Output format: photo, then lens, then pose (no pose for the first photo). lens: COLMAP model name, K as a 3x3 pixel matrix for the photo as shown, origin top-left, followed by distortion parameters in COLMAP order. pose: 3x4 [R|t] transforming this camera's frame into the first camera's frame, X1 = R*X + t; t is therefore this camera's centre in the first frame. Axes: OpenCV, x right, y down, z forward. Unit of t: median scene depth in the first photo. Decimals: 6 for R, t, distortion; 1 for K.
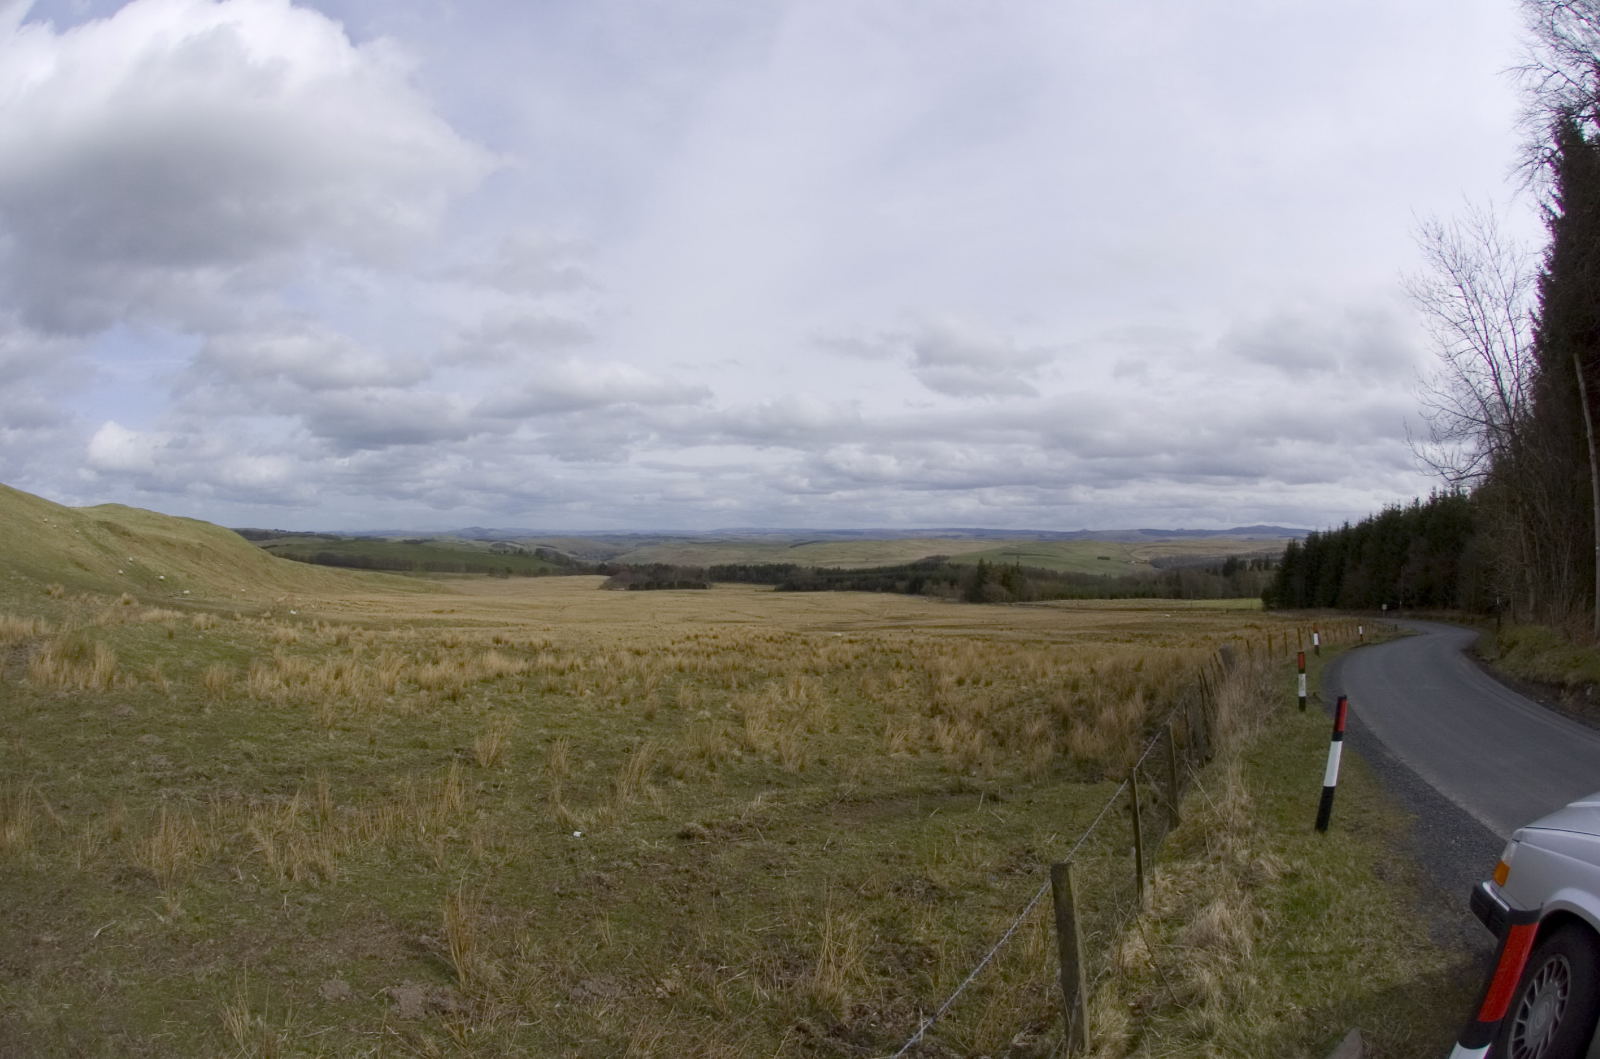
lens RADIAL K [[824.4, 0, 801.2], [0, 824.4, 533.3], [0, 0, 1]] dist [-0.214830, 0.043962]
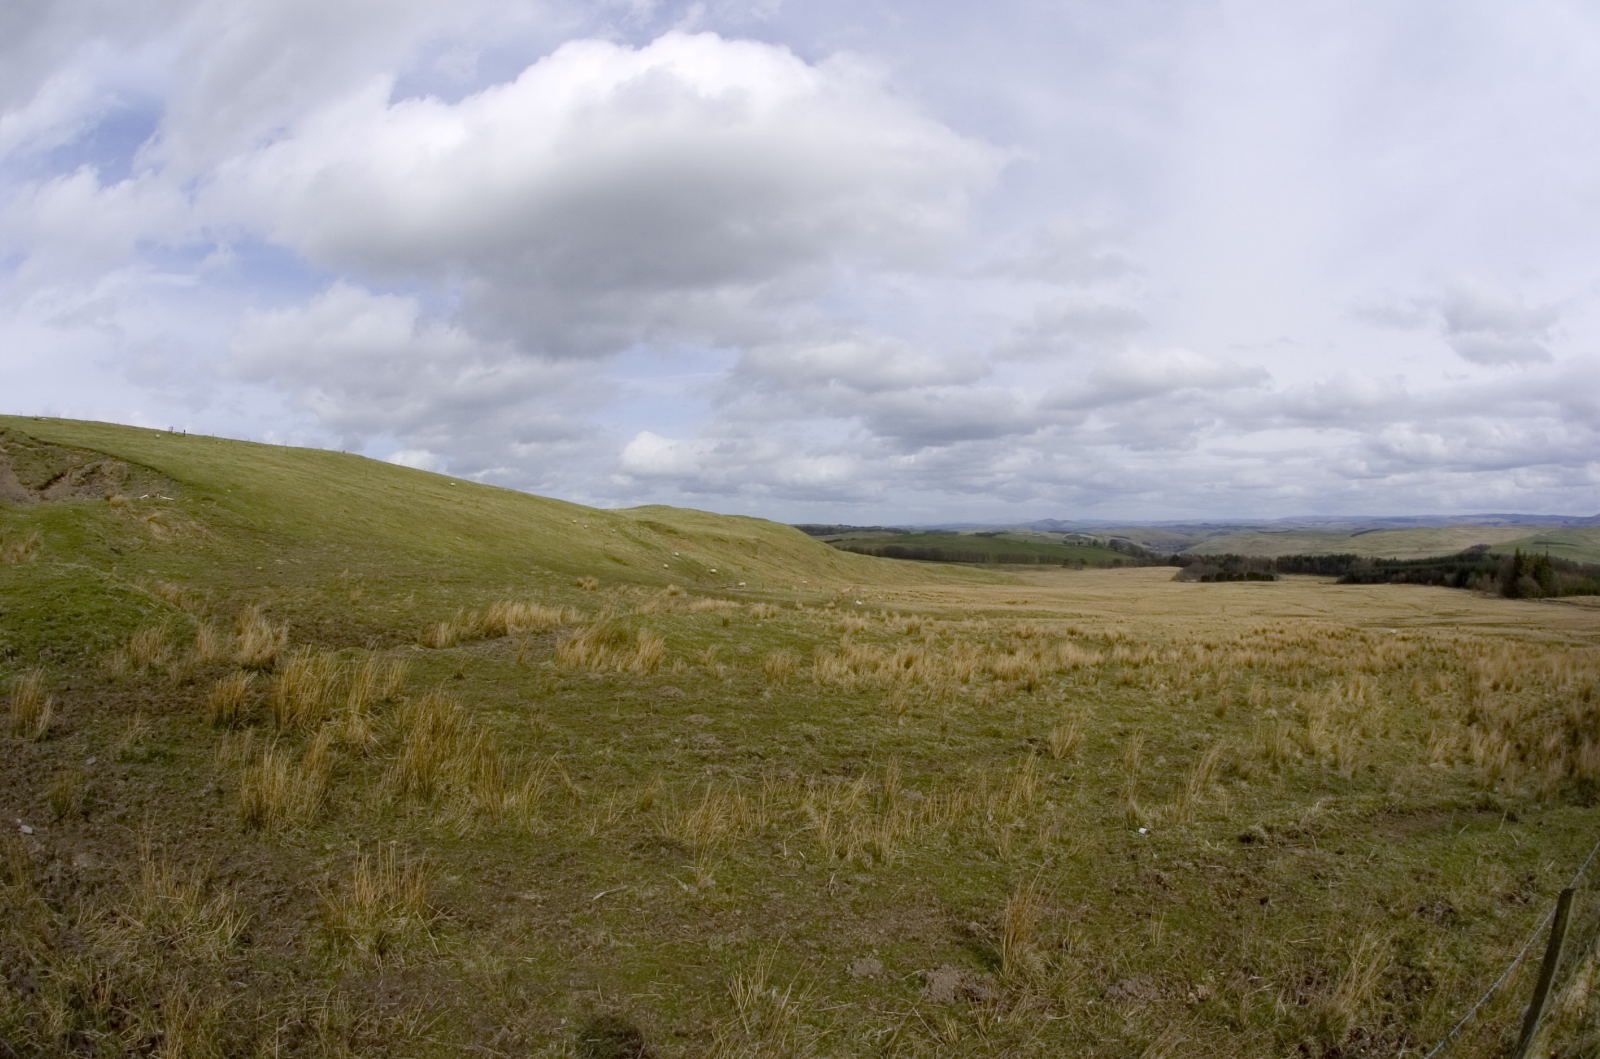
lens RADIAL K [[829.9, 0, 800.0], [0, 829.9, 529.5], [0, 0, 1]] dist [-0.216363, 0.043047]
pose [[0.870278, -0.012283, -0.492408, -0.164524], [0.012800, 0.999915, -0.002320, 0.003630], [0.492394, -0.004284, 0.870362, -0.041881]]
